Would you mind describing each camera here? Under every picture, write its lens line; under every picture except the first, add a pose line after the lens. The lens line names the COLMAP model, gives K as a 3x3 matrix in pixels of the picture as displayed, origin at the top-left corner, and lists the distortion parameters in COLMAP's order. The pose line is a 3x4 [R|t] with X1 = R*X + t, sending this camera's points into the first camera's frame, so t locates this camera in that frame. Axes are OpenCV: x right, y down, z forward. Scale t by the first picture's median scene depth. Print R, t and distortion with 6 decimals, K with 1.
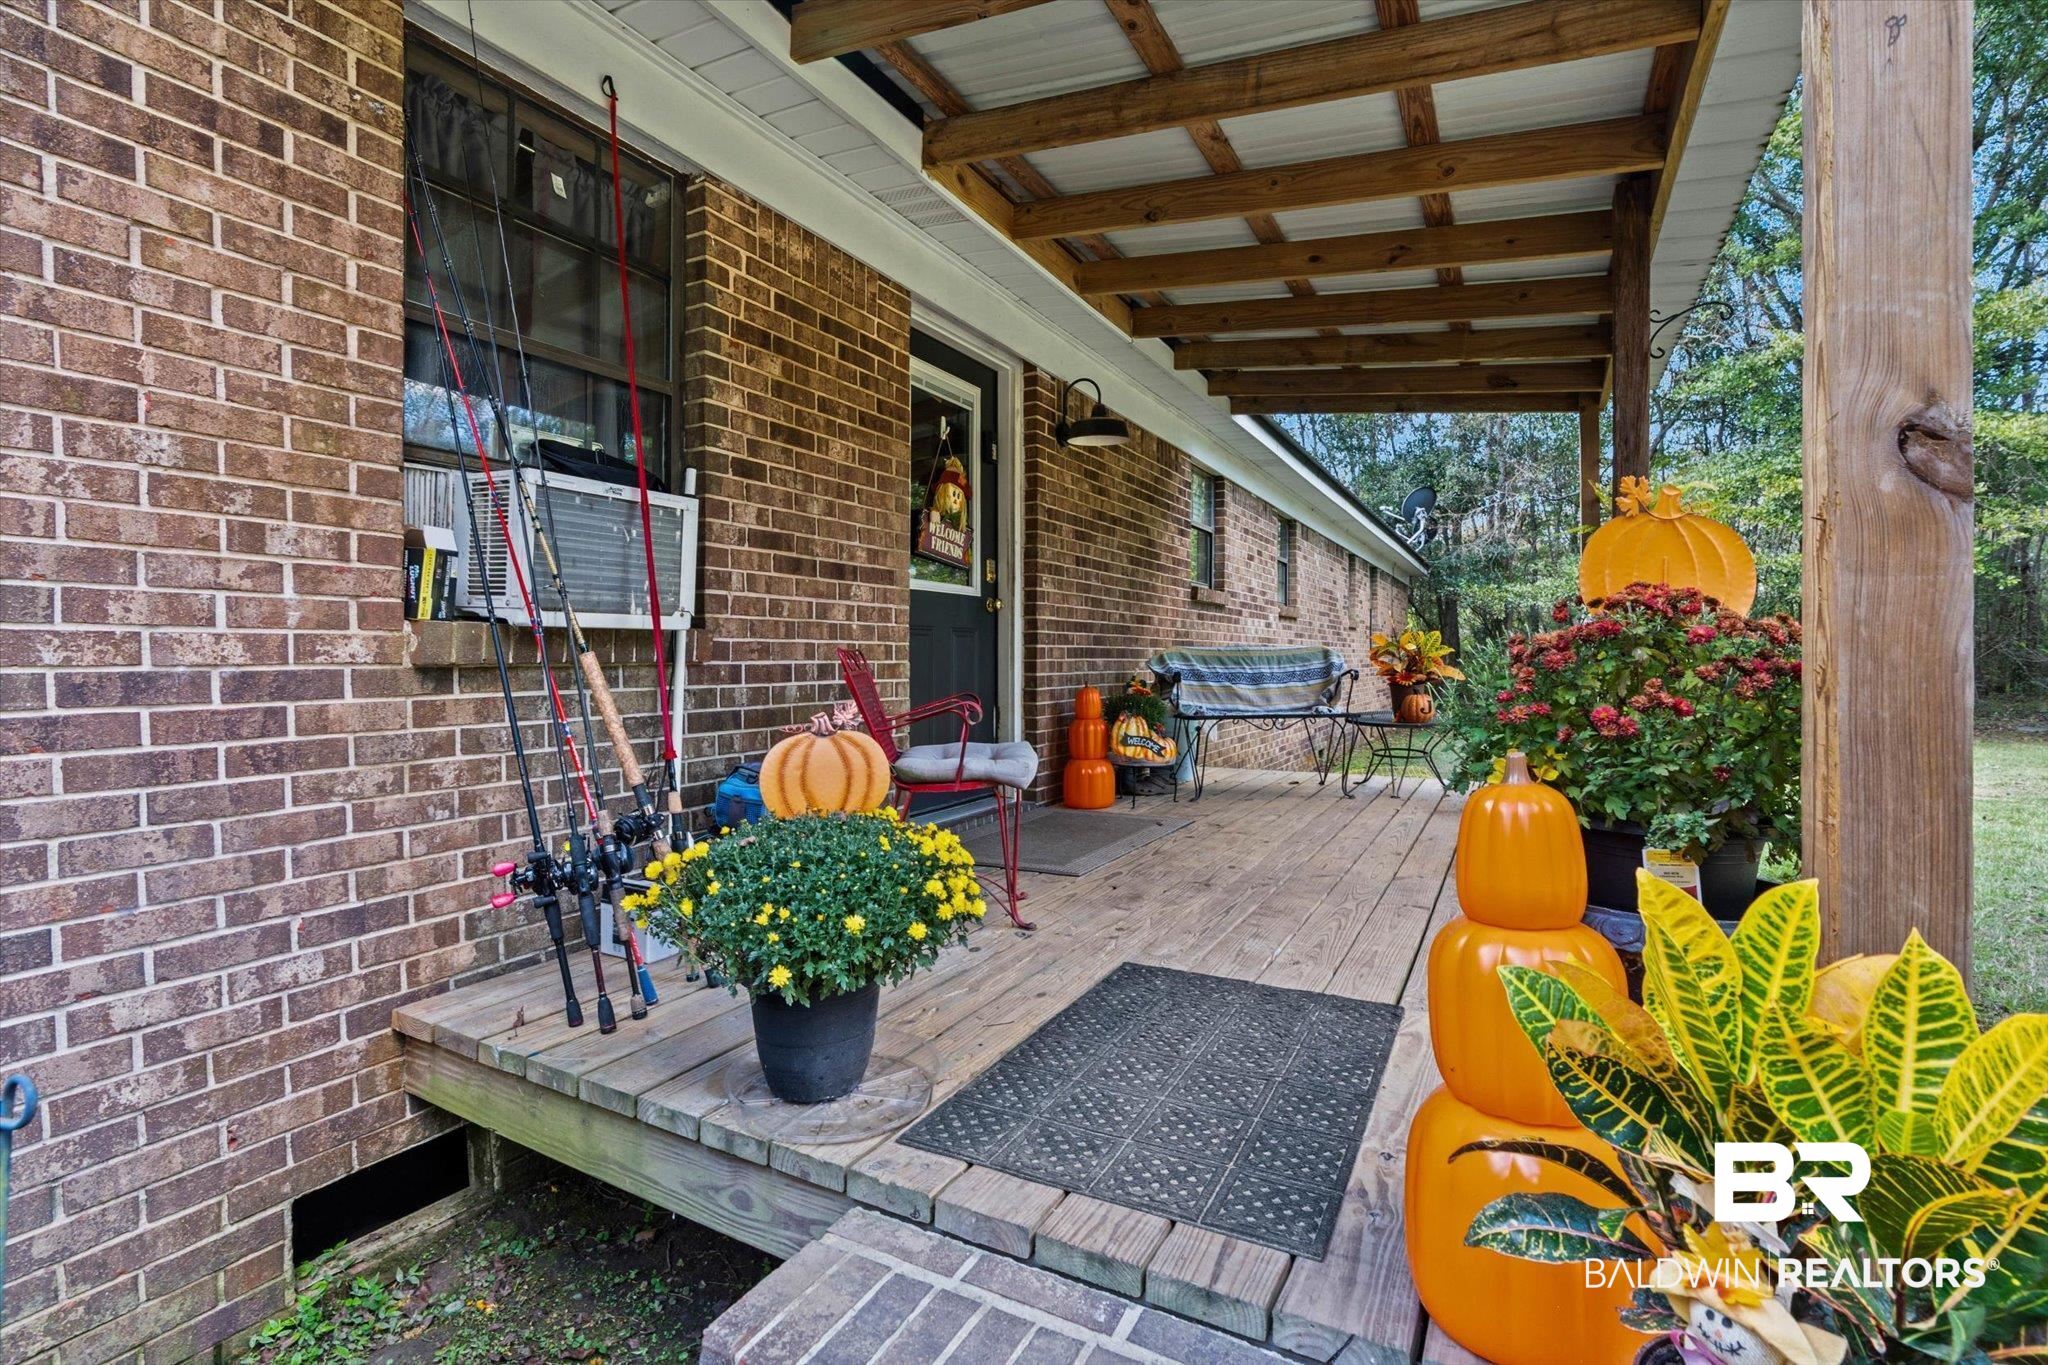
lens RADIAL K [[921.8, 0, 1033.0], [0, 921.8, 682.4], [0, 0, 1]] dist [-0.003407, -0.000401]
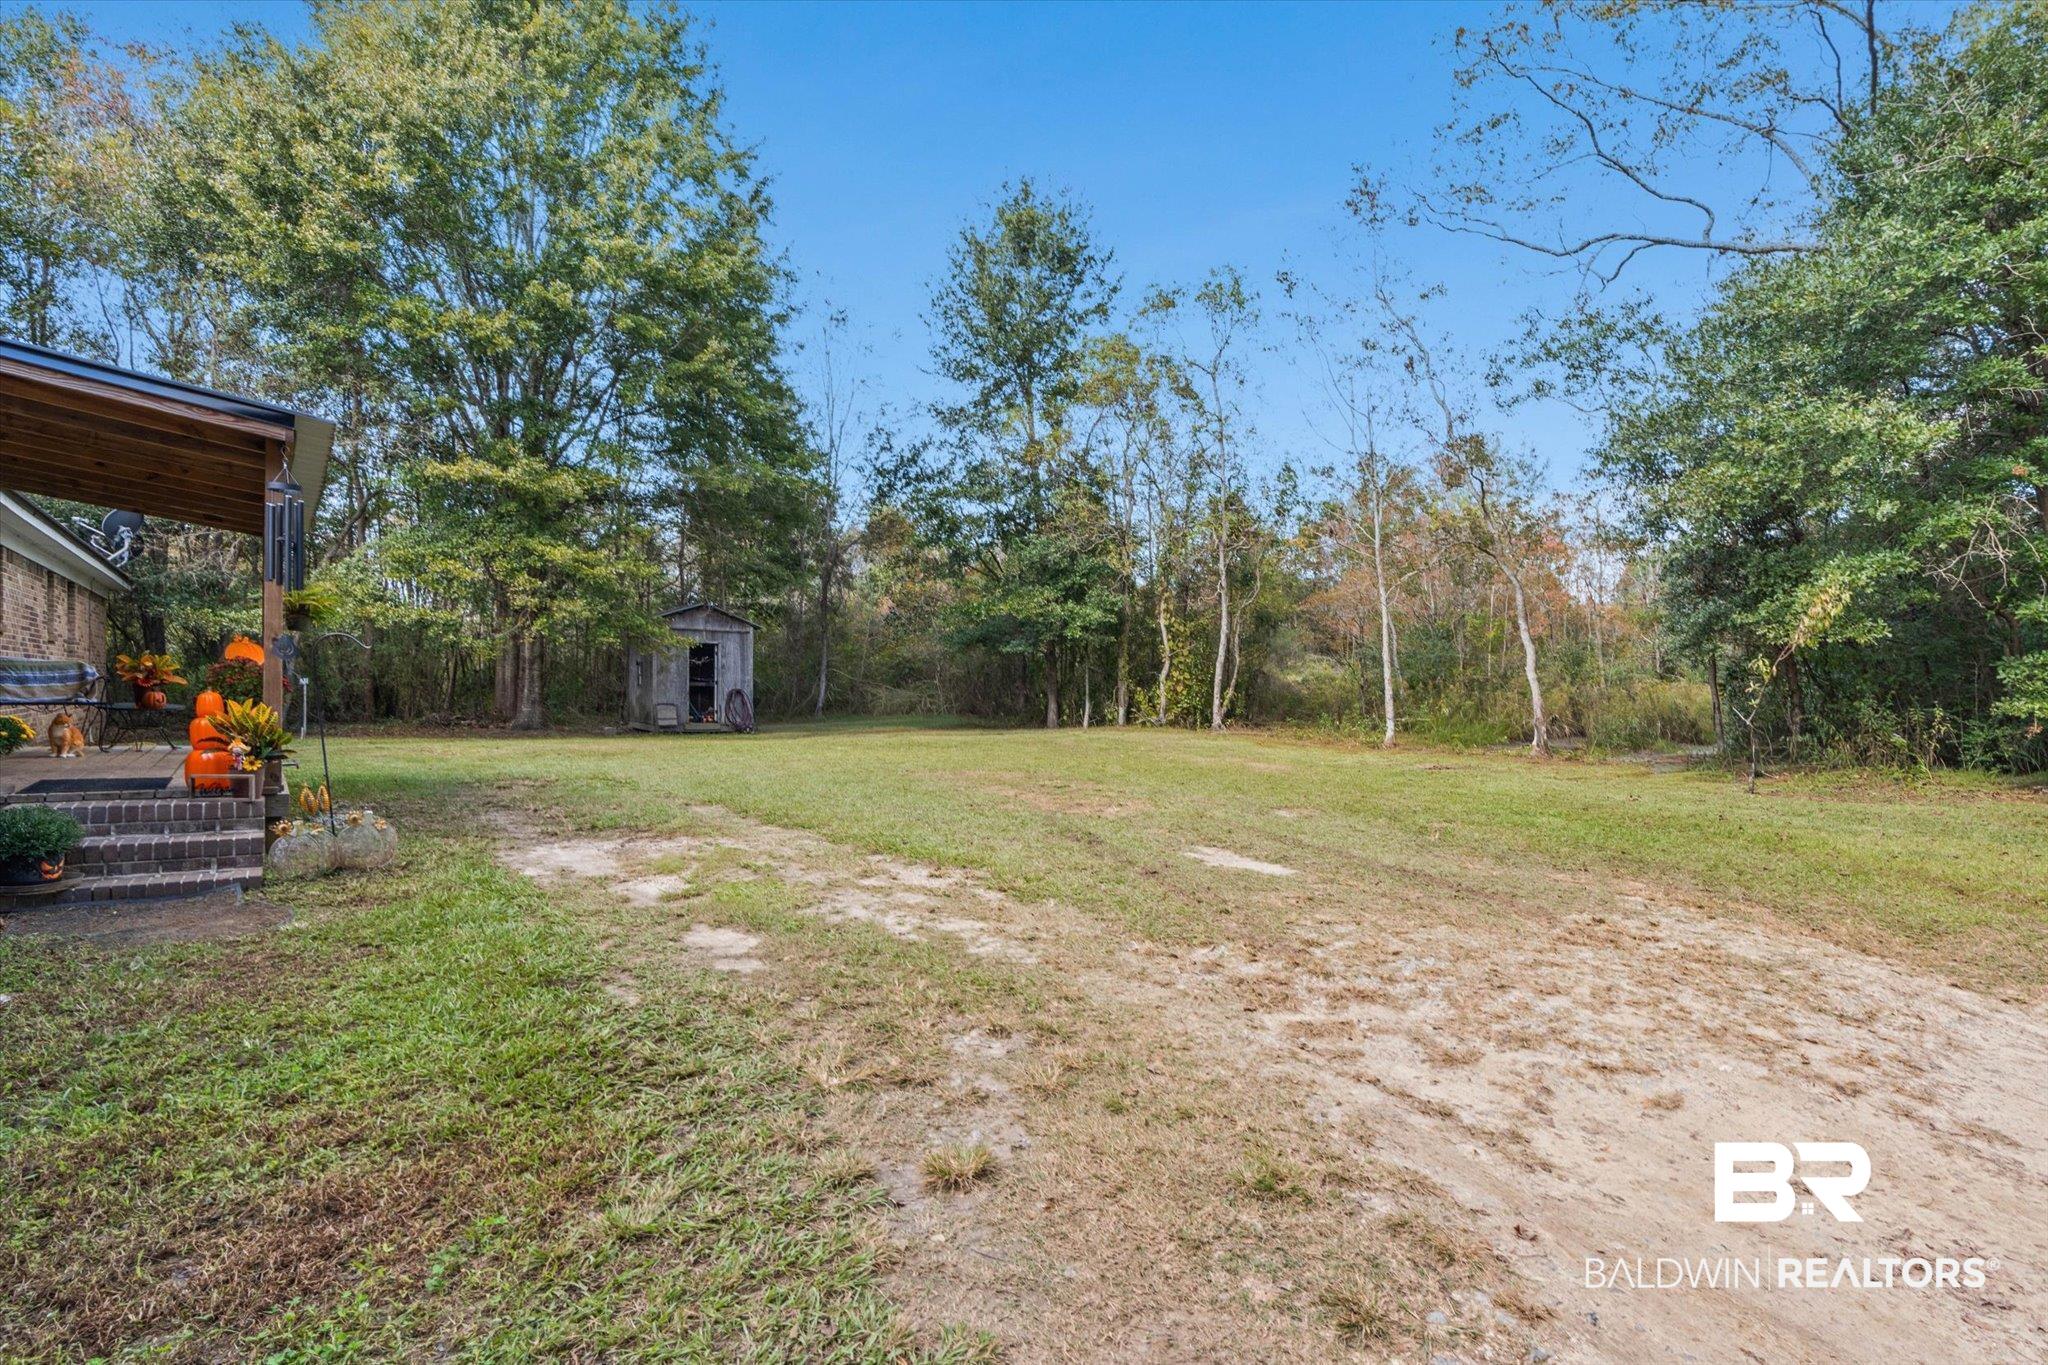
lens RADIAL K [[921.8, 0, 1033.0], [0, 921.8, 682.4], [0, 0, 1]] dist [-0.003407, -0.000401]
pose [[0.364986, 0.020057, 0.930797, -0.222039], [0.001788, 0.999751, -0.022244, 0.014411], [-0.931011, 0.009783, 0.364859, -0.439352]]
